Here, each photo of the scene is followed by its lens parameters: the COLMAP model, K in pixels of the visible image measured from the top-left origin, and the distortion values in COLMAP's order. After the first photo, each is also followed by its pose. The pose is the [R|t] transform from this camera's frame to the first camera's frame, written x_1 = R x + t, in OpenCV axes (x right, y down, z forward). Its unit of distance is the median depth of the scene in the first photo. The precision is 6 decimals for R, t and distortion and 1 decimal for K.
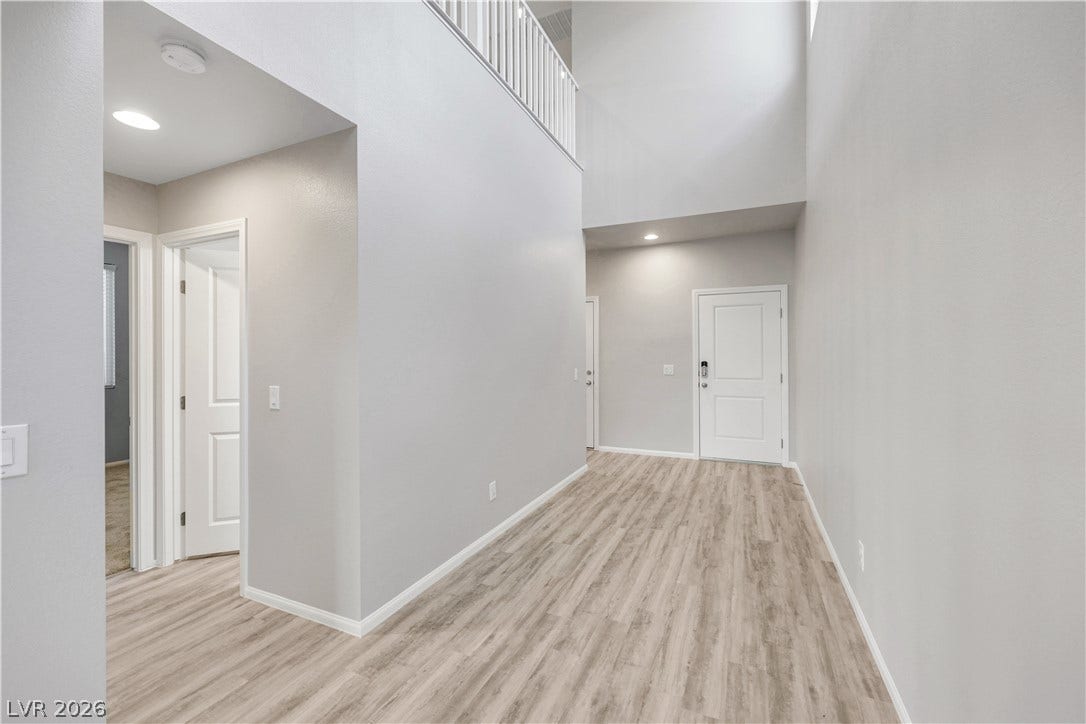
lens RADIAL K [[440.1, 0, 558.3], [0, 440.1, 355.2], [0, 0, 1]] dist [0.000837, 0.000336]
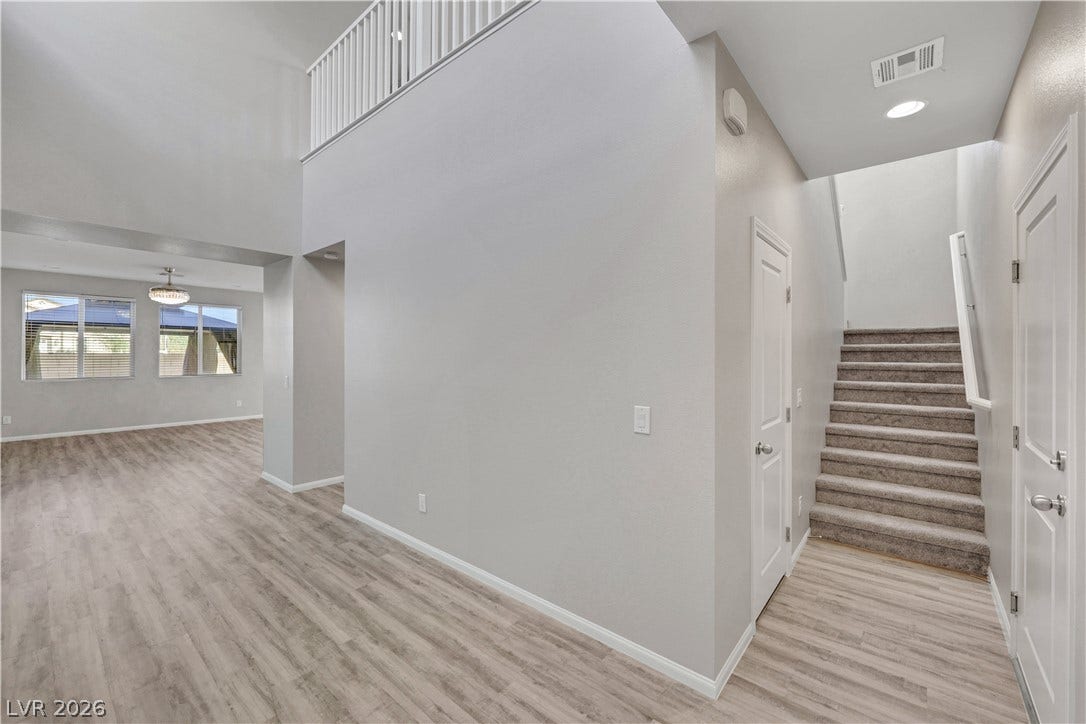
lens RADIAL K [[440.1, 0, 538.4], [0, 440.1, 356.0], [0, 0, 1]] dist [0.000837, 0.000336]
pose [[-0.305056, 0.008347, -0.952298, 0.784158], [-0.002952, 0.999948, 0.009710, -0.034882], [0.952330, 0.005773, -0.305016, 1.711582]]
